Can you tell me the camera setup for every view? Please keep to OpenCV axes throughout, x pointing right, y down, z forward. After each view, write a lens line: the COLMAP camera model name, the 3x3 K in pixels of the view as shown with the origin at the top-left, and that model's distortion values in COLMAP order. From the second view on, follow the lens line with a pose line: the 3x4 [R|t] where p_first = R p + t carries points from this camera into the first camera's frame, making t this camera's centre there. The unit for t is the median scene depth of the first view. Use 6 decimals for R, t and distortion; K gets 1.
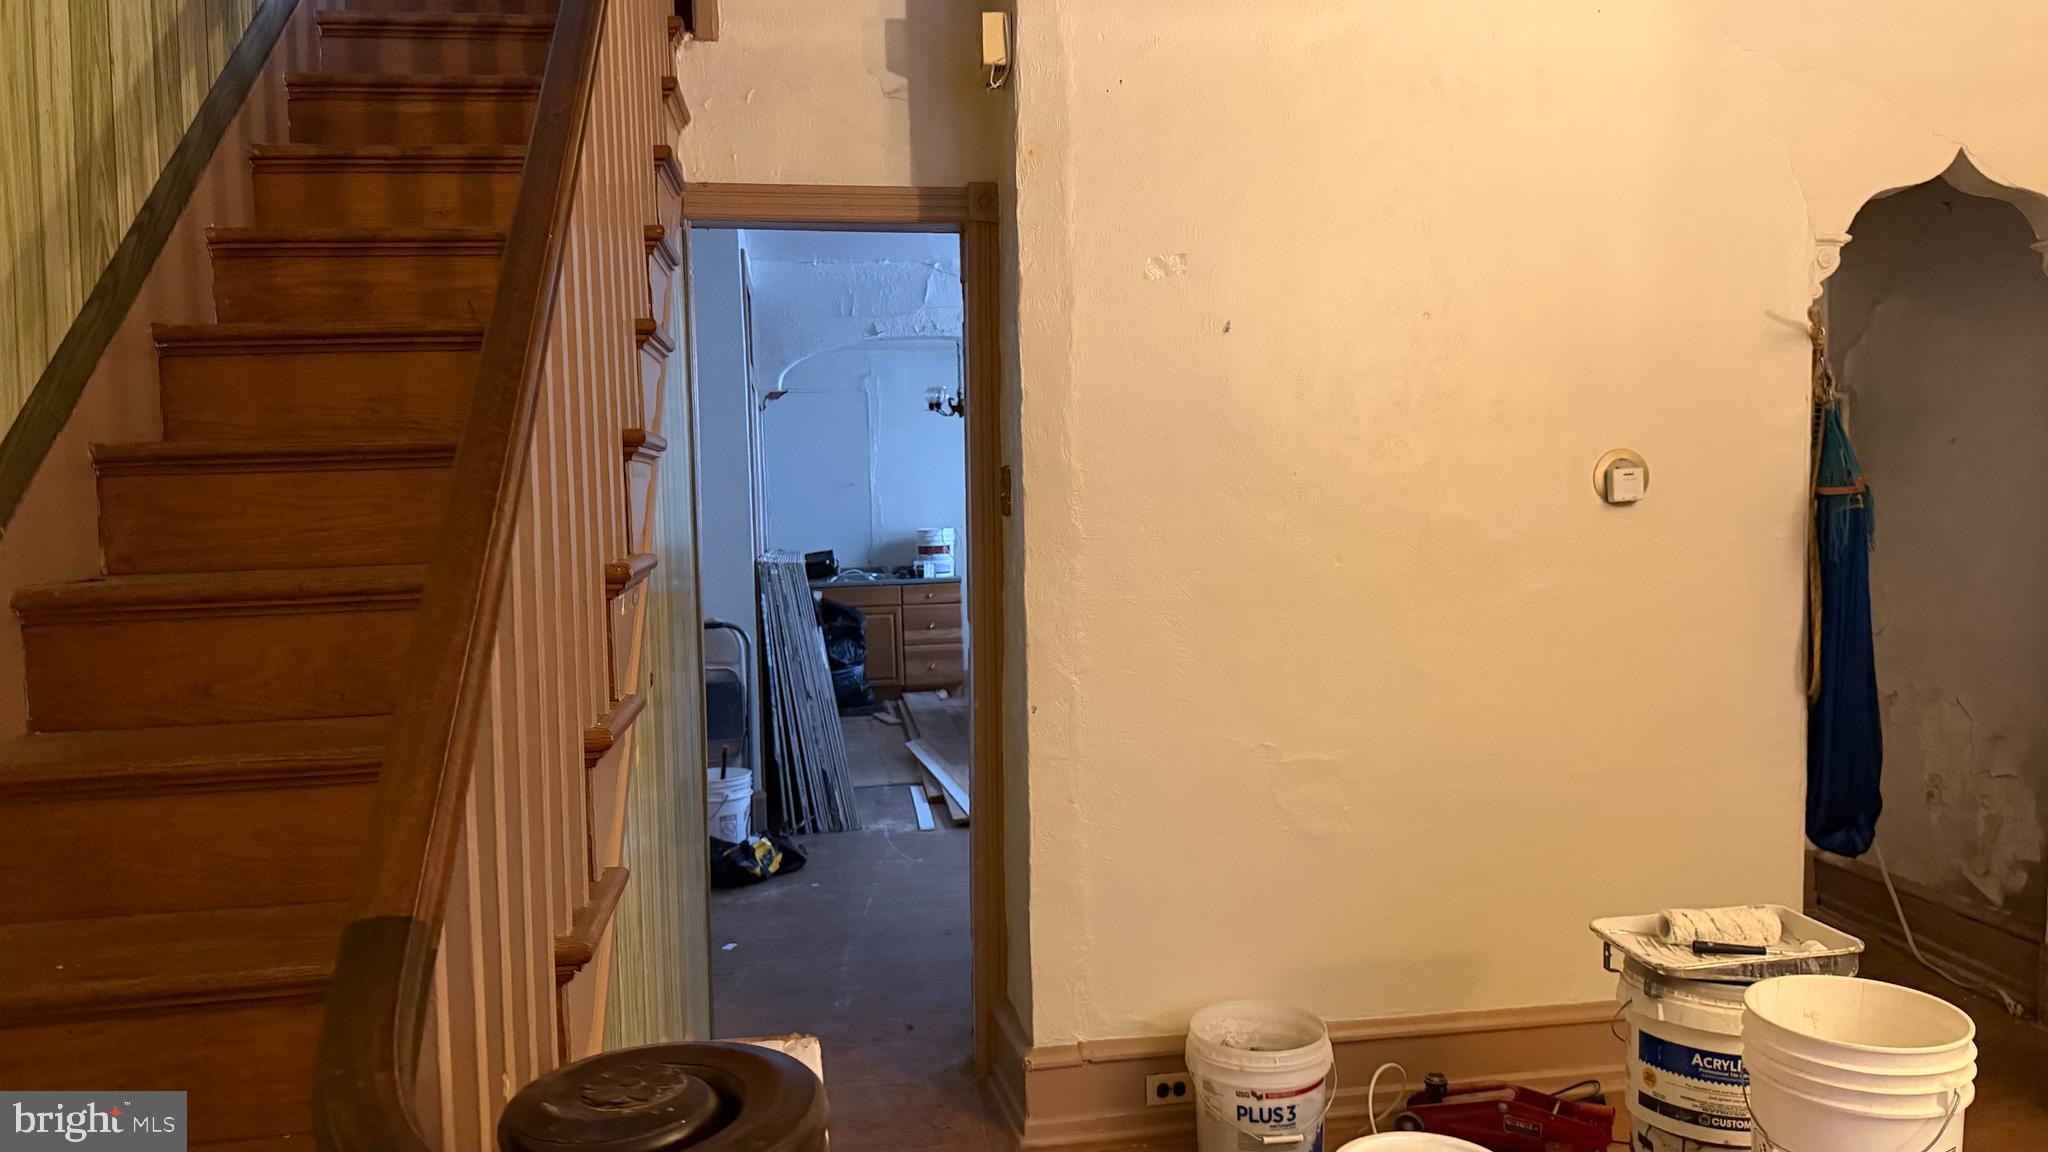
lens RADIAL K [[1462.1, 0, 1021.6], [0, 1462.1, 575.0], [0, 0, 1]] dist [-0.000782, -0.009989]
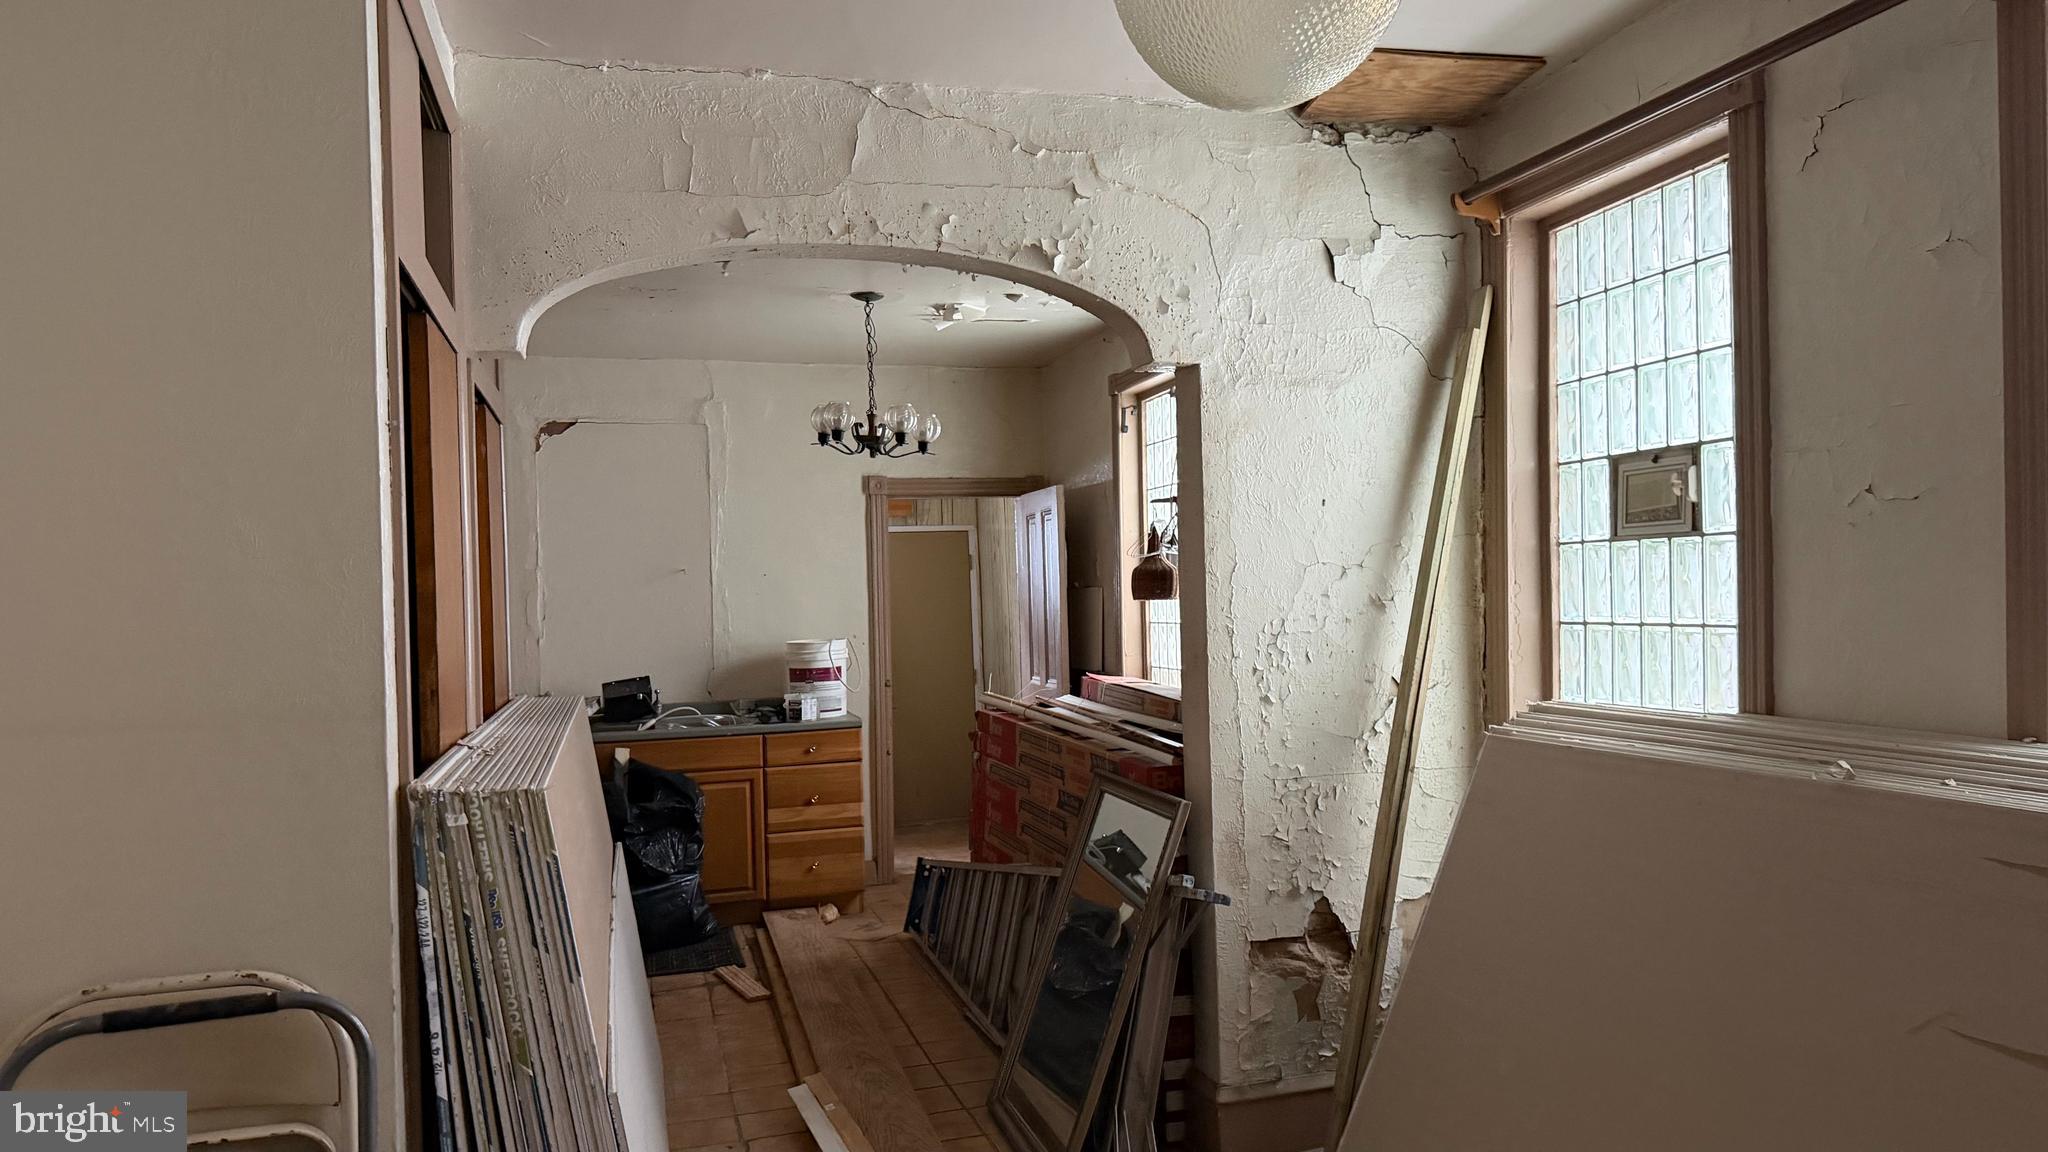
lens RADIAL K [[1466.2, 0, 1024.8], [0, 1466.2, 574.0], [0, 0, 1]] dist [0.153612, -0.491276]
pose [[0.993334, 0.001485, 0.115258, -0.045302], [0.005486, 0.998175, -0.060144, -0.022369], [-0.115137, 0.060376, 0.991513, 0.373145]]
